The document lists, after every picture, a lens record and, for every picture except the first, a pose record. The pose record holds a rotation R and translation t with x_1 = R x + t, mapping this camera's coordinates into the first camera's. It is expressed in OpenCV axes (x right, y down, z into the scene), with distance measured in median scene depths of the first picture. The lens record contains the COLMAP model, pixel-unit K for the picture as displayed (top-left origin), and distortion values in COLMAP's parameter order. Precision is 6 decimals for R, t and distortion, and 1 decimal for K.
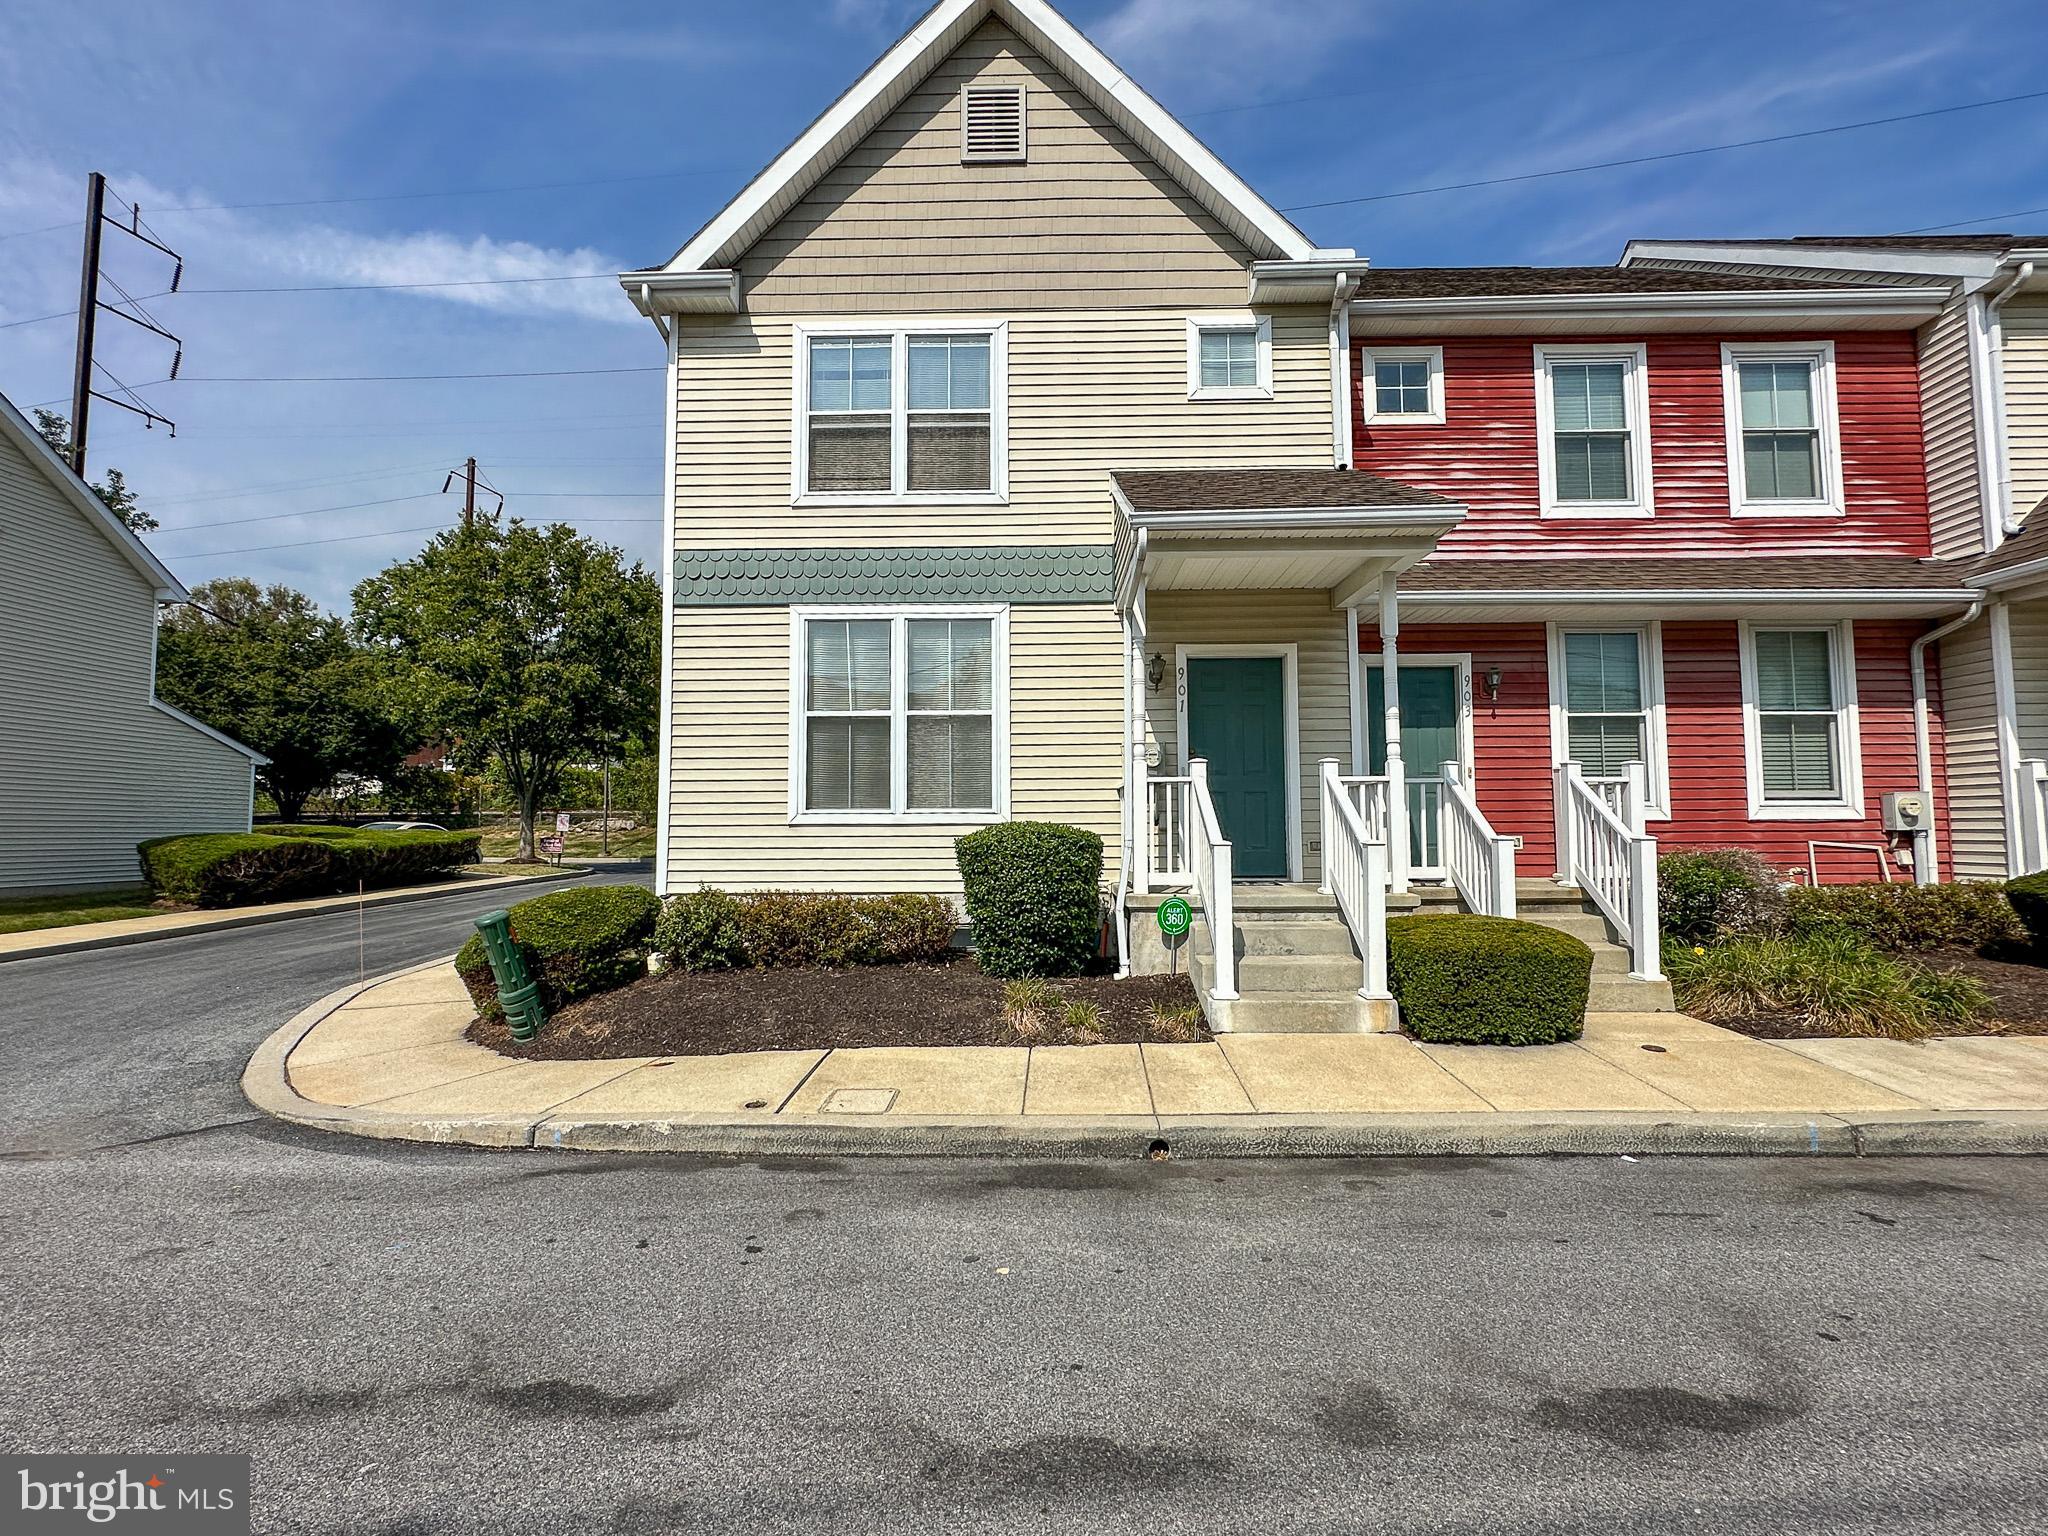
lens RADIAL K [[948.7, 0, 1024.0], [0, 948.7, 768.0], [0, 0, 1]] dist [-0.000517, 0.000593]
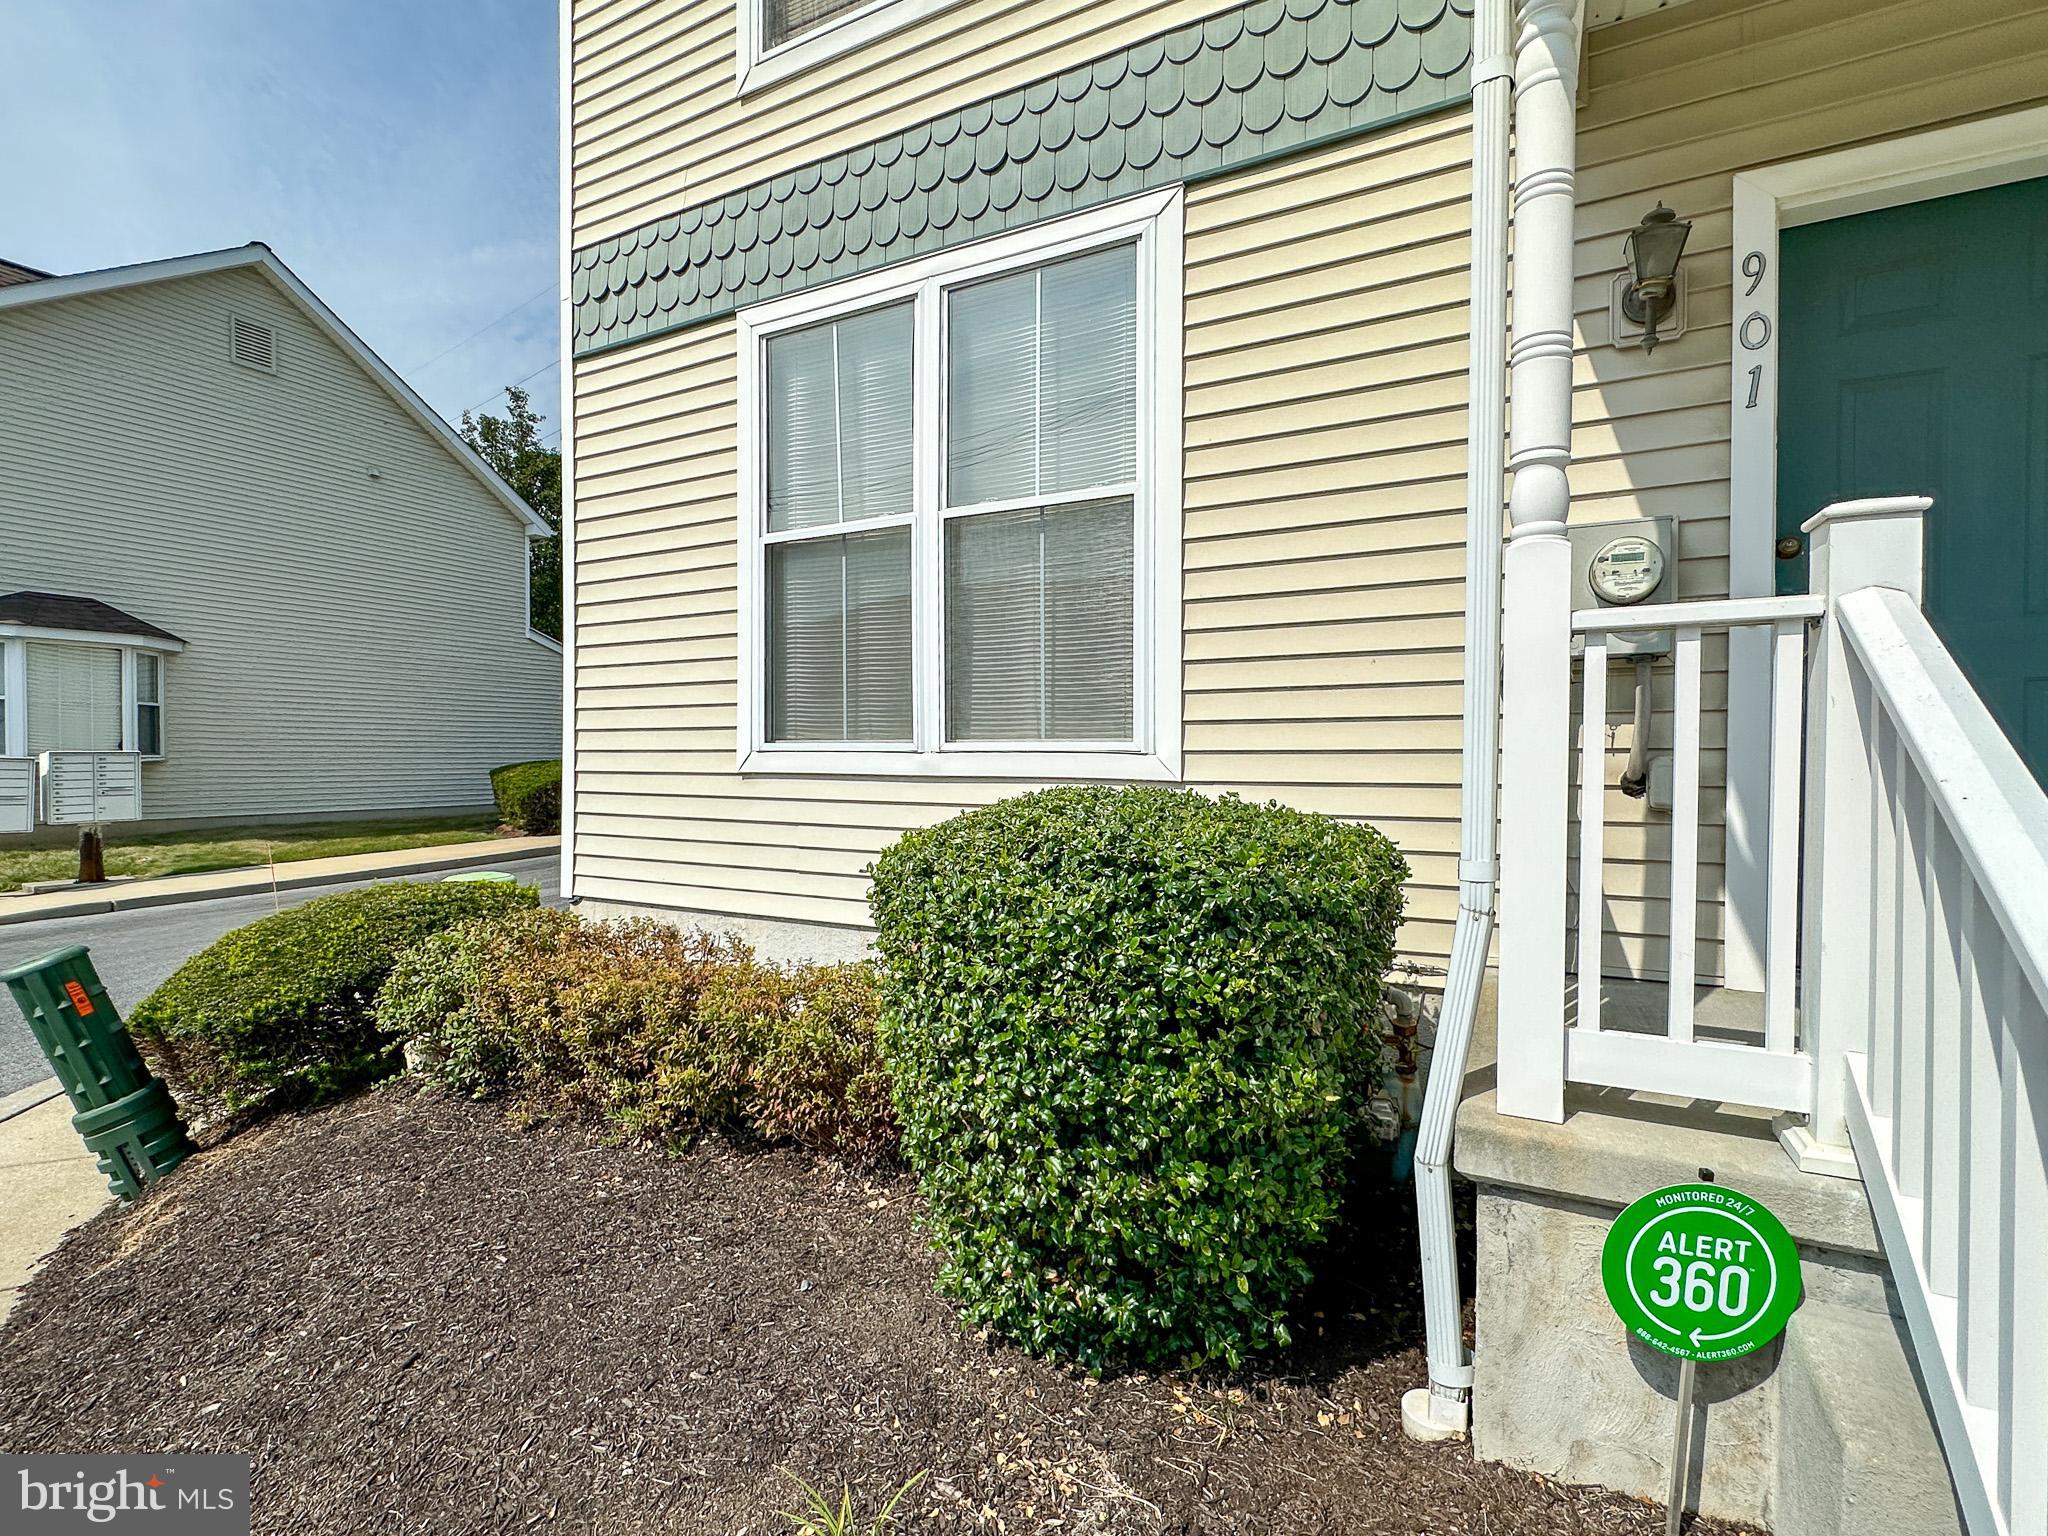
lens RADIAL K [[948.7, 0, 1024.0], [0, 948.7, 768.0], [0, 0, 1]] dist [-0.000517, 0.000593]
pose [[0.894547, 0.013139, -0.446781, 0.098166], [0.023619, 0.996782, 0.076603, 0.023274], [0.446350, -0.079078, 0.891358, 0.633299]]
